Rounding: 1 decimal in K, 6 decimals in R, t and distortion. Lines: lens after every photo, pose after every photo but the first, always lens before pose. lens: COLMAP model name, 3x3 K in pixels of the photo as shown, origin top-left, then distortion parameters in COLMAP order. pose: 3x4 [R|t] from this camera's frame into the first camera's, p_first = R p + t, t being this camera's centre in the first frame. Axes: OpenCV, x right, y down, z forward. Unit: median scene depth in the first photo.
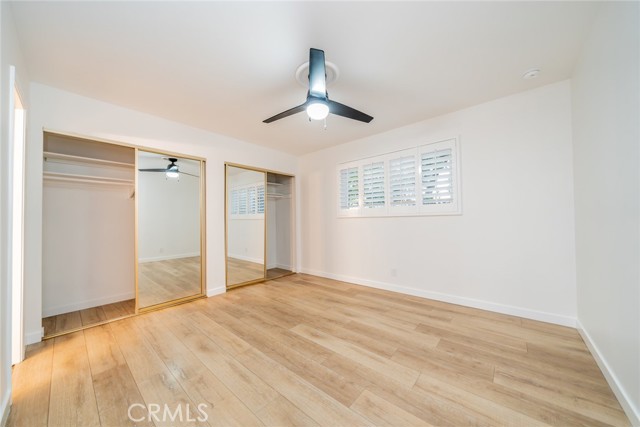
lens RADIAL K [[217.4, 0, 320.0], [0, 217.4, 215.3], [0, 0, 1]] dist [-0.001001, -0.000313]
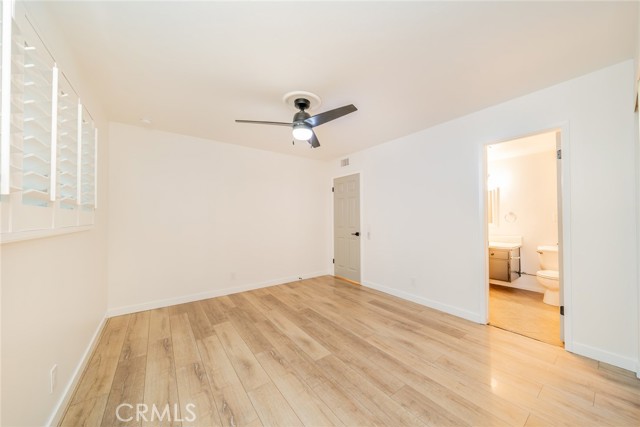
lens RADIAL K [[217.4, 0, 320.0], [0, 217.4, 215.3], [0, 0, 1]] dist [-0.001001, -0.000313]
pose [[-0.972186, 0.028137, 0.232513, -0.353848], [0.020093, 0.999117, -0.036893, -0.009265], [-0.233346, -0.031196, -0.971893, 2.078470]]
